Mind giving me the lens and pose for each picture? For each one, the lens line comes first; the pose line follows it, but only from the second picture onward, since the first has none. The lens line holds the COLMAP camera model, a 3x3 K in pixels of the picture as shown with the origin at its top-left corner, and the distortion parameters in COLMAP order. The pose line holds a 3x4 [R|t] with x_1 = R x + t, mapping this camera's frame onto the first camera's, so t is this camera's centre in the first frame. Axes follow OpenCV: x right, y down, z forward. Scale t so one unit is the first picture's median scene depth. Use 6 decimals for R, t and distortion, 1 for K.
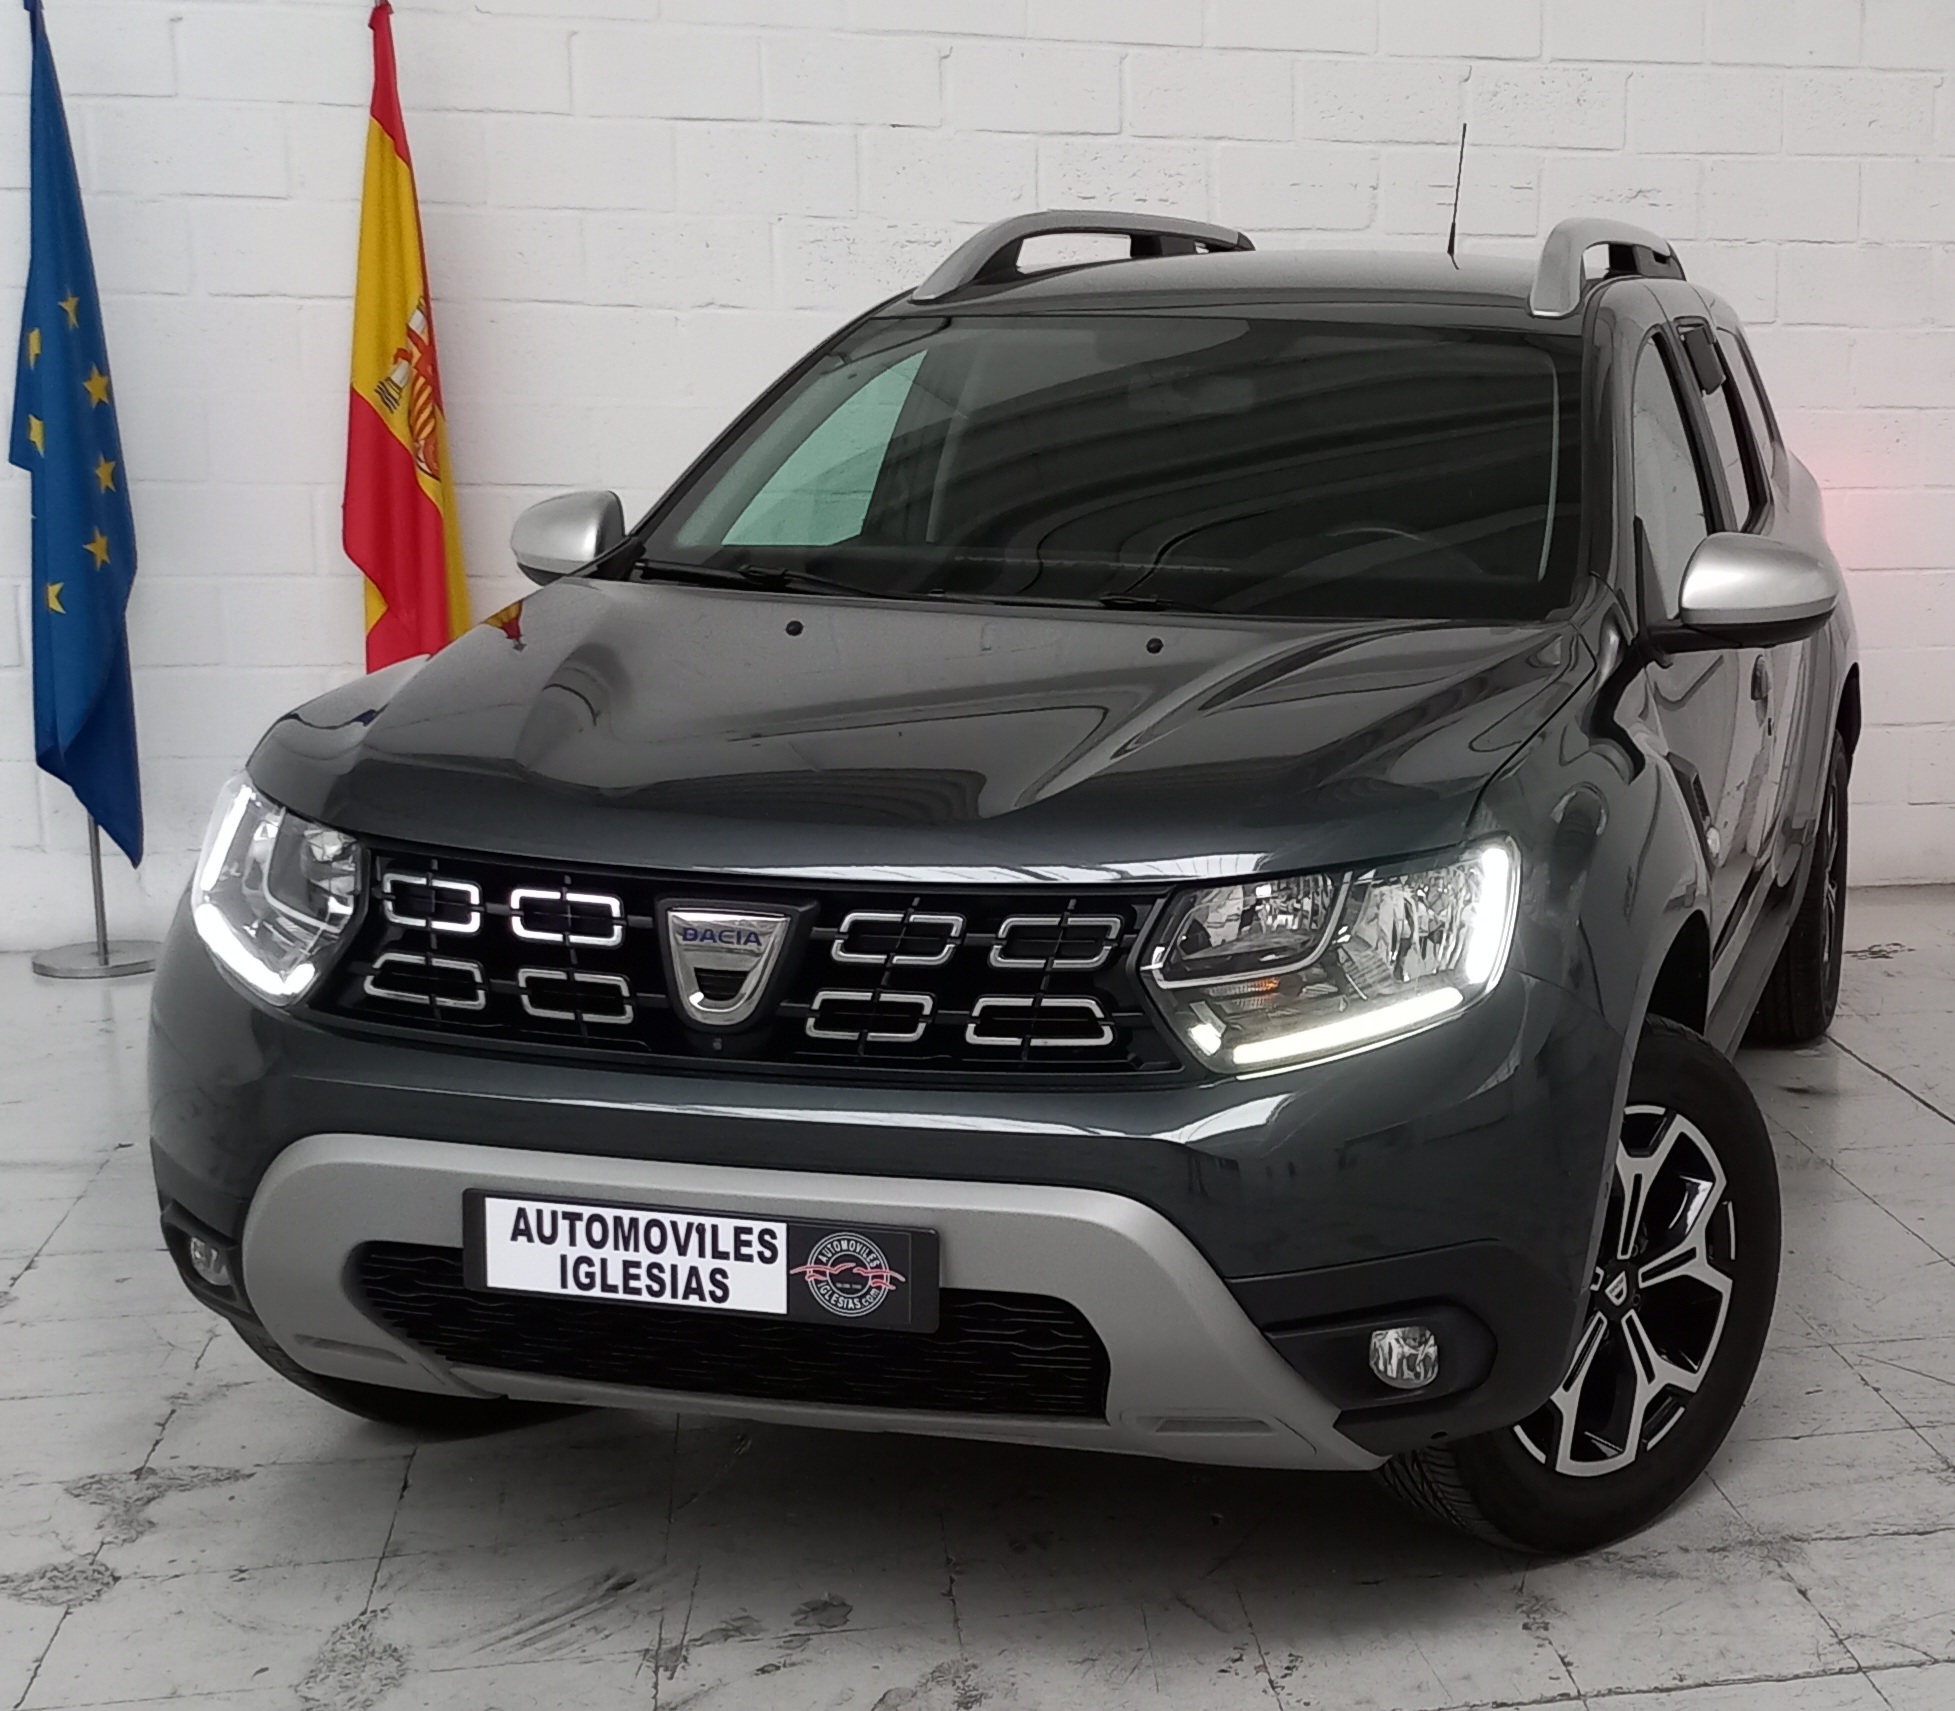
lens RADIAL K [[2340.2, 0, 1399.7], [0, 2340.2, 846.9], [0, 0, 1]] dist [0.069387, -0.070603]
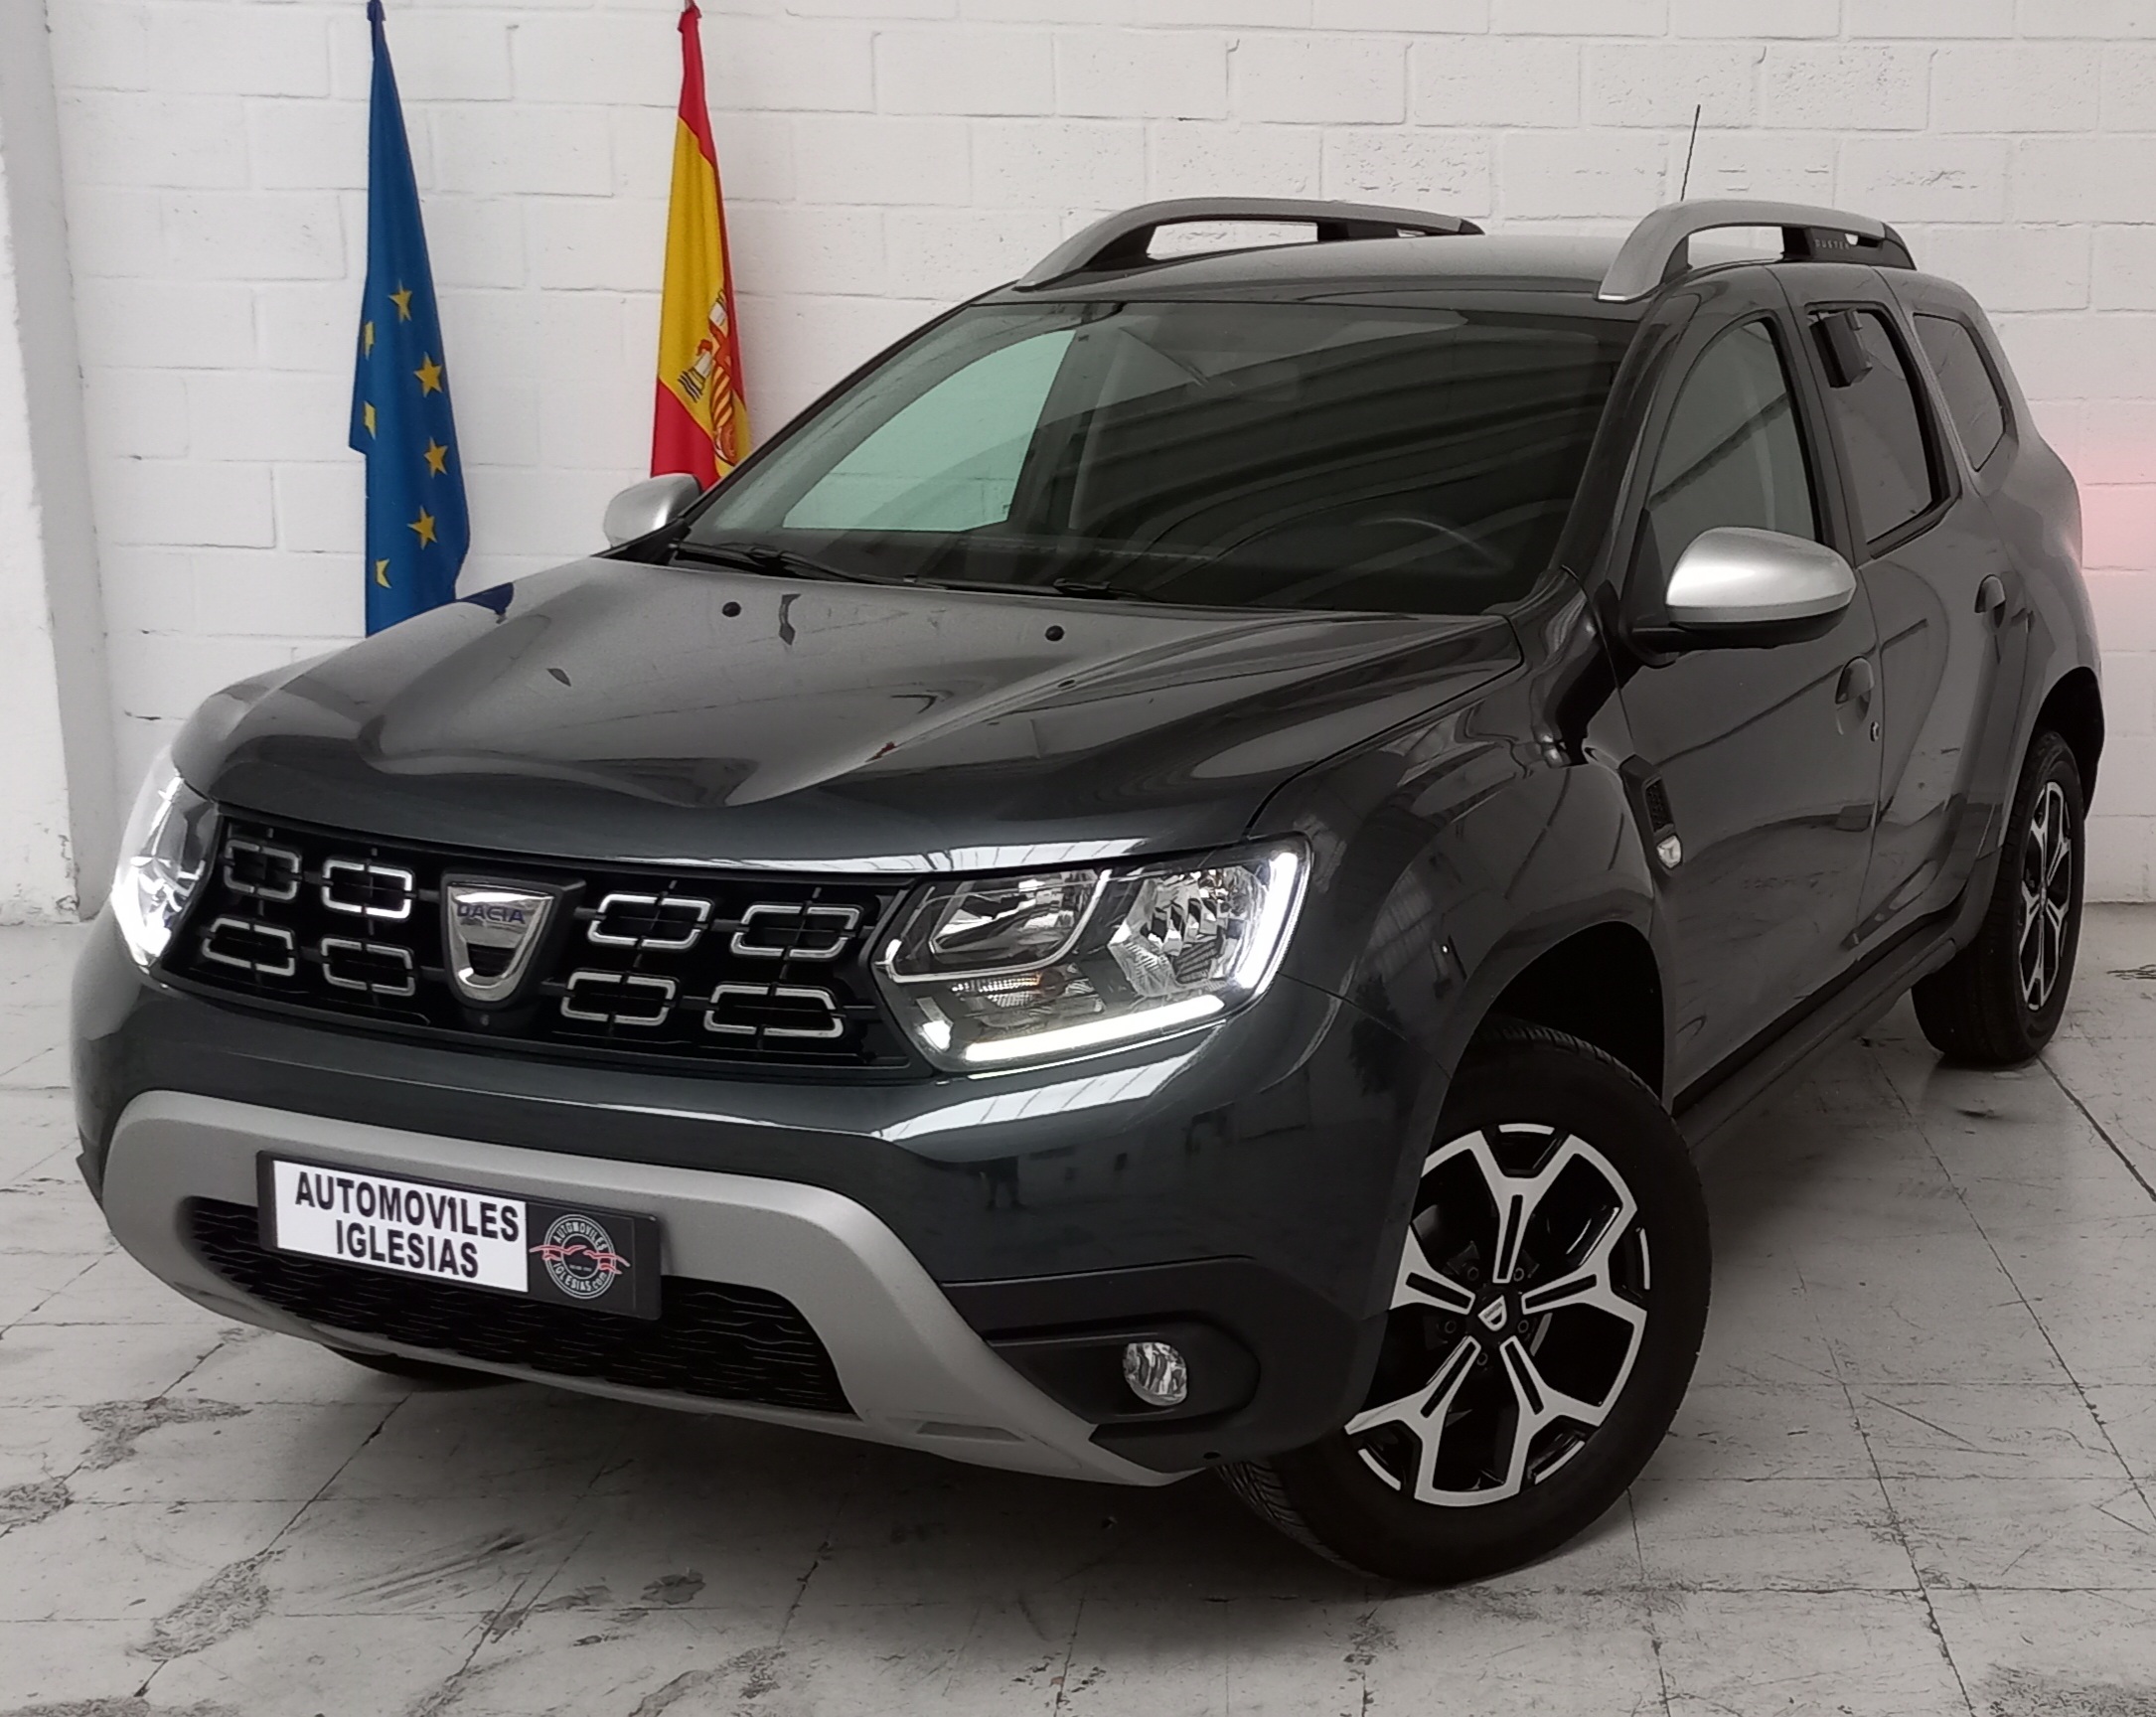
lens RADIAL K [[2335.1, 0, 1581.3], [0, 2335.1, 853.8], [0, 0, 1]] dist [0.069315, -0.064277]
pose [[0.987817, 0.031586, -0.152381, 0.269643], [-0.030754, 0.999496, 0.007815, -0.007899], [0.152551, -0.003034, 0.988291, 0.061511]]
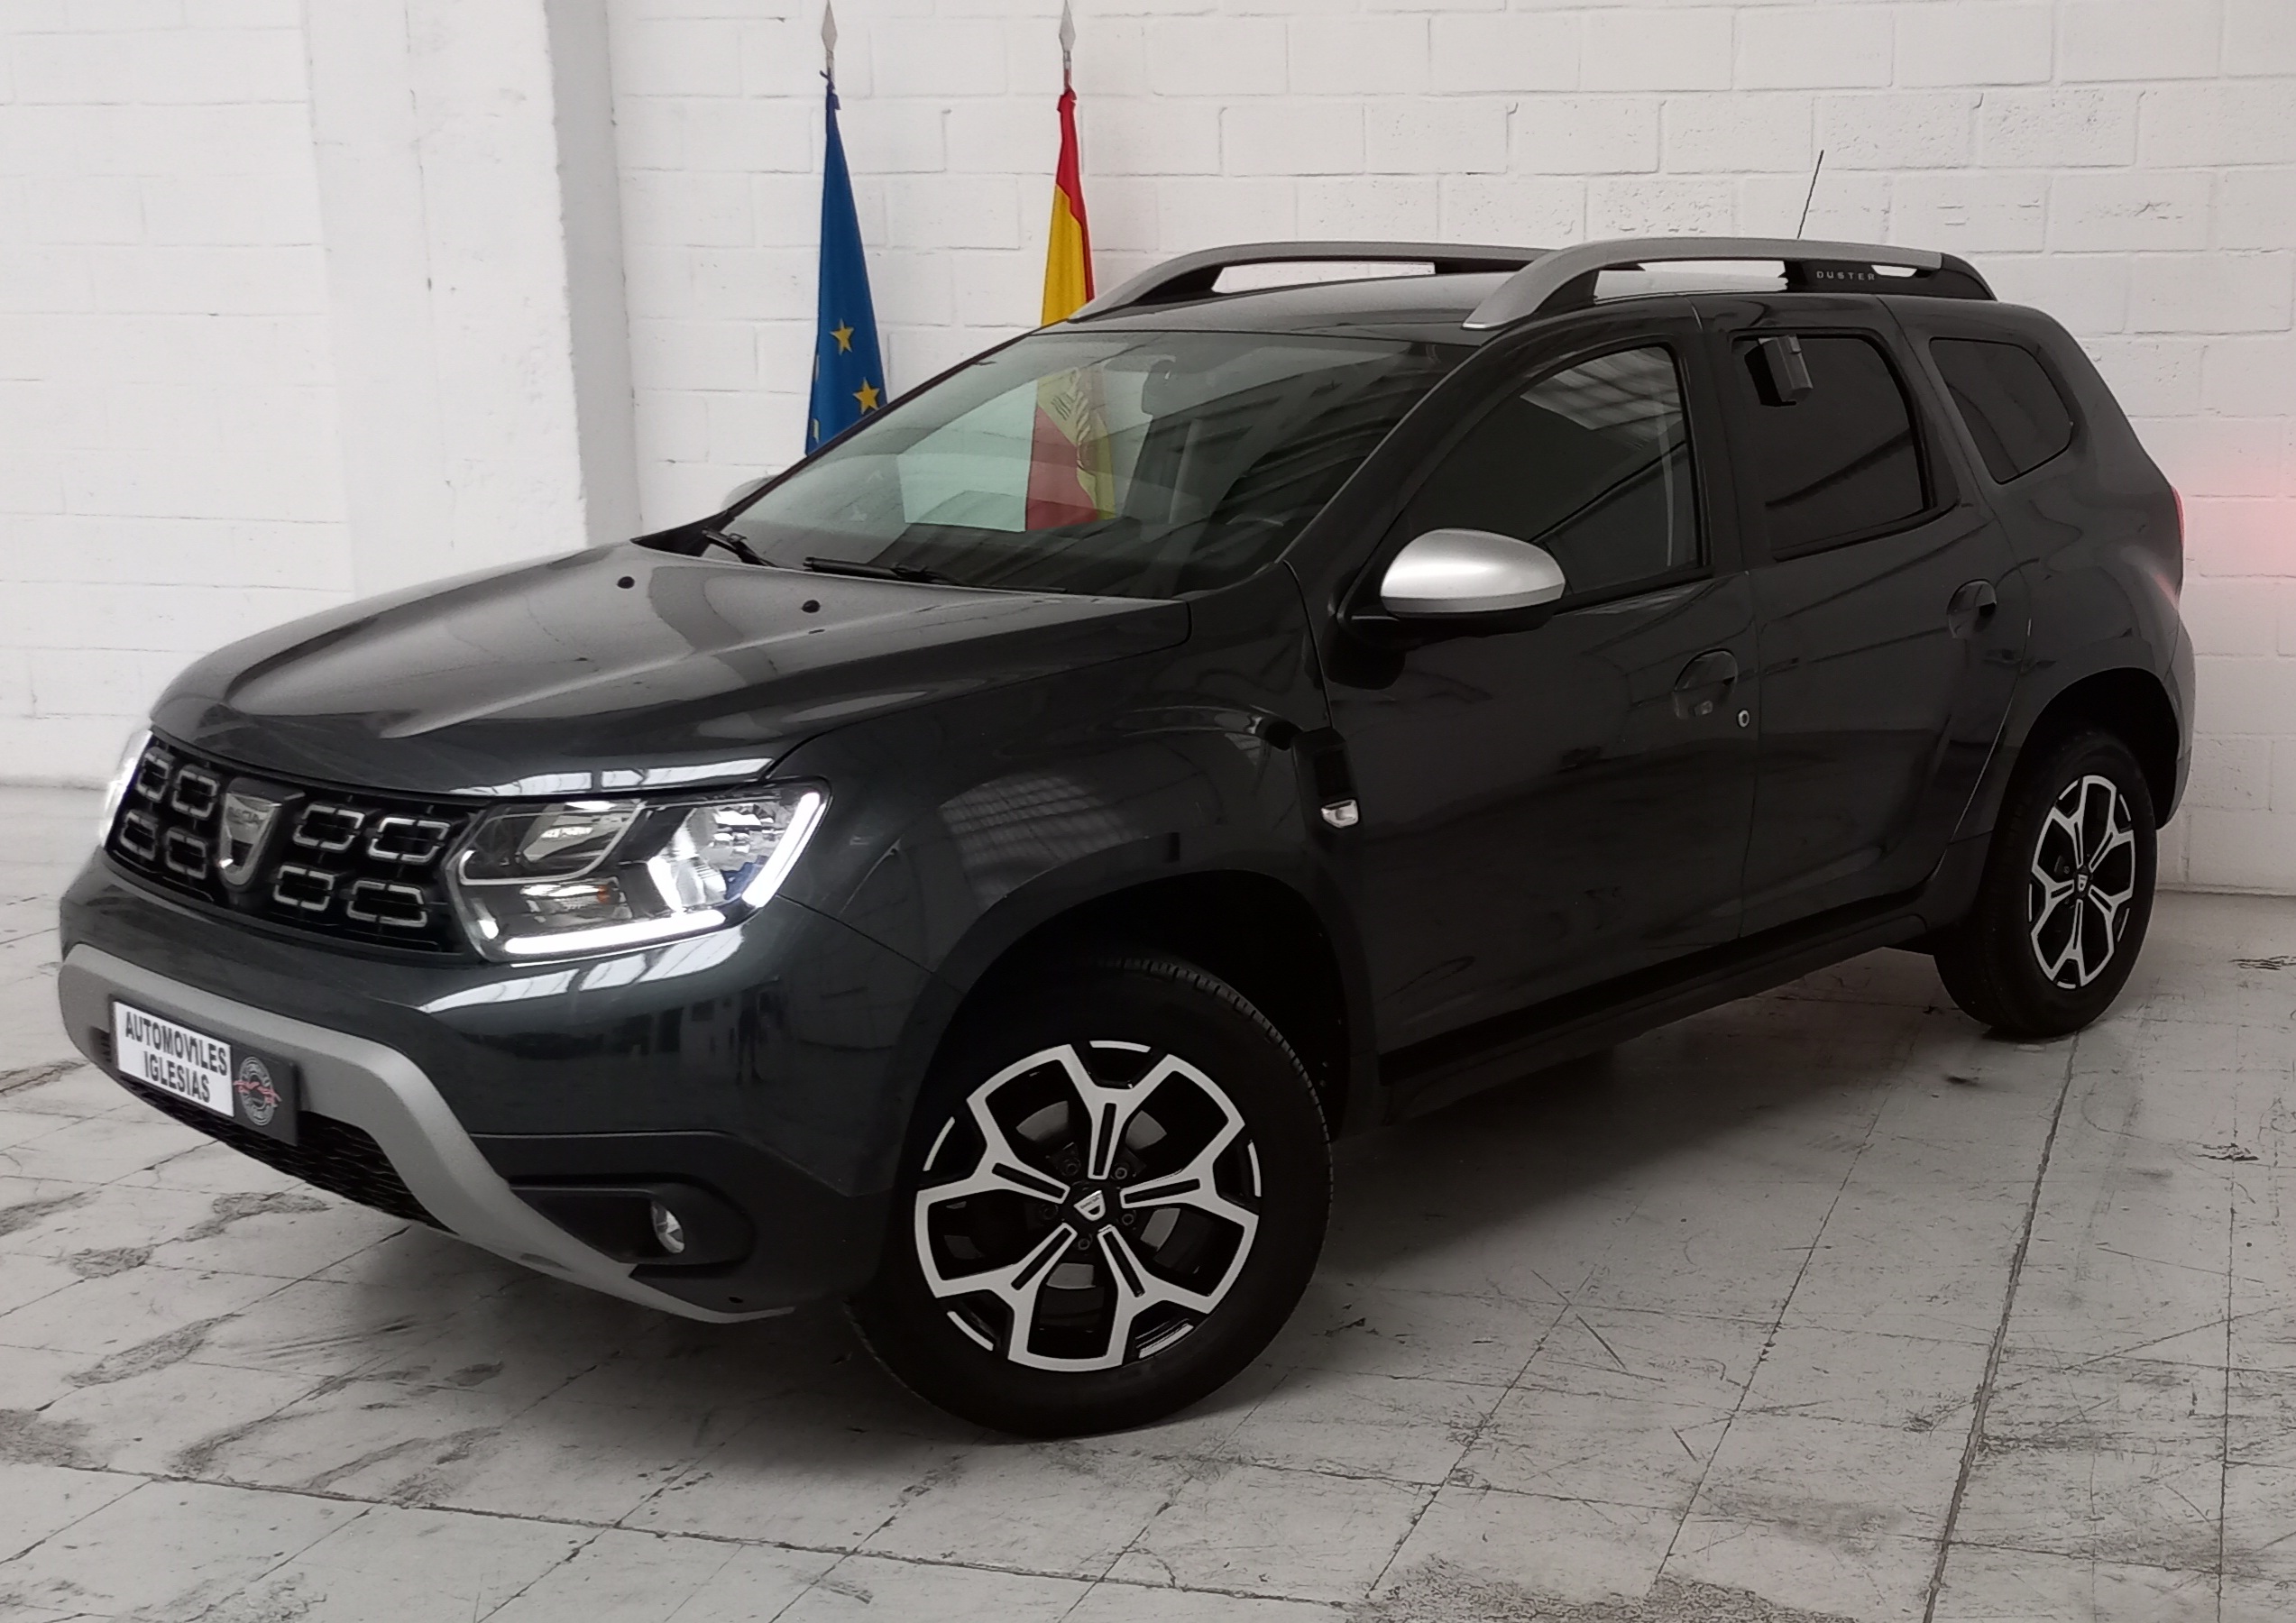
lens RADIAL K [[2130.9, 0, 1756.1], [0, 2130.9, 788.4], [0, 0, 1]] dist [0.081303, -0.067106]
pose [[0.925908, 0.067350, -0.371697, 0.750176], [-0.072430, 0.997373, 0.000294, -0.029994], [0.370741, 0.026650, 0.928354, 0.174059]]
